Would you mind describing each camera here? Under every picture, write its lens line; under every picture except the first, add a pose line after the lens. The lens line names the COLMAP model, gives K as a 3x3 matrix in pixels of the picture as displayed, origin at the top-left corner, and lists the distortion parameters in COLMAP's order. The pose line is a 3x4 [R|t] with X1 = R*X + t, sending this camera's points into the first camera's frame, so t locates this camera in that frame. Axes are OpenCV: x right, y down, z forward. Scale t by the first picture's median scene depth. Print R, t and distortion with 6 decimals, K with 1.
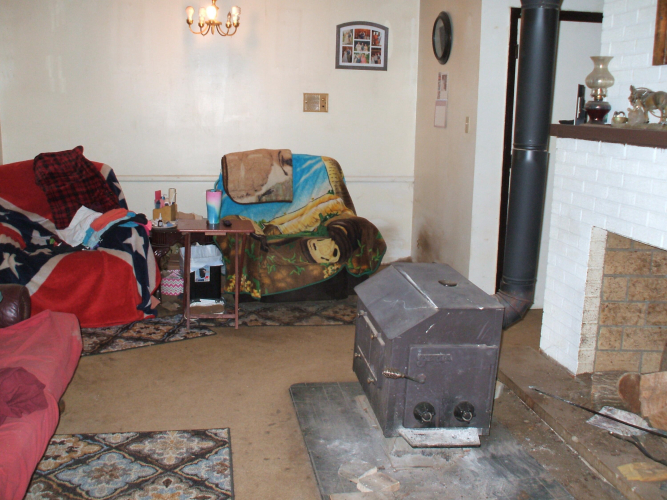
lens RADIAL K [[707.0, 0, 344.0], [0, 707.0, 235.7], [0, 0, 1]] dist [-0.104949, 0.000000]
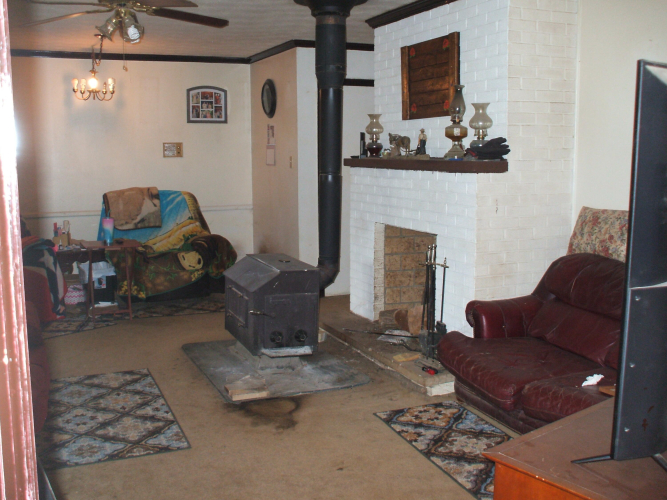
lens RADIAL K [[707.0, 0, 335.7], [0, 707.0, 246.5], [0, 0, 1]] dist [-0.104949, 0.000000]
pose [[0.972497, -0.059113, 0.225288, -0.082860], [0.068938, 0.996972, -0.035990, 0.085131], [-0.222478, 0.050531, 0.973627, -0.485329]]
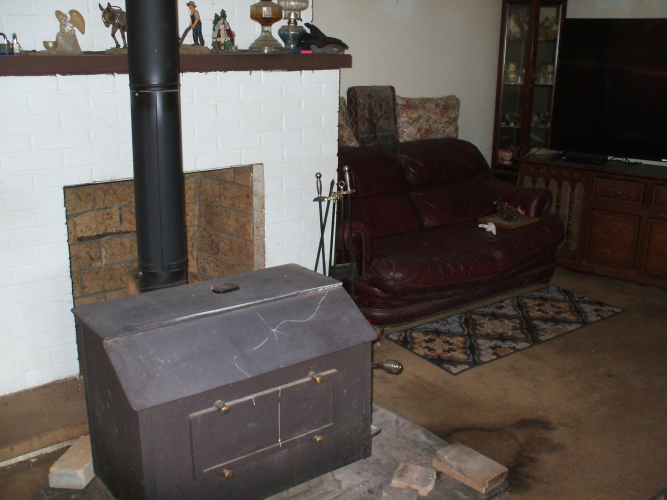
lens RADIAL K [[707.0, 0, 332.4], [0, 707.0, 250.5], [0, 0, 1]] dist [-0.104949, 0.000000]
pose [[-0.480924, -0.282166, 0.830117, -0.436376], [0.126232, 0.914650, 0.384031, -0.215152], [-0.867627, 0.289477, -0.404259, 1.119646]]
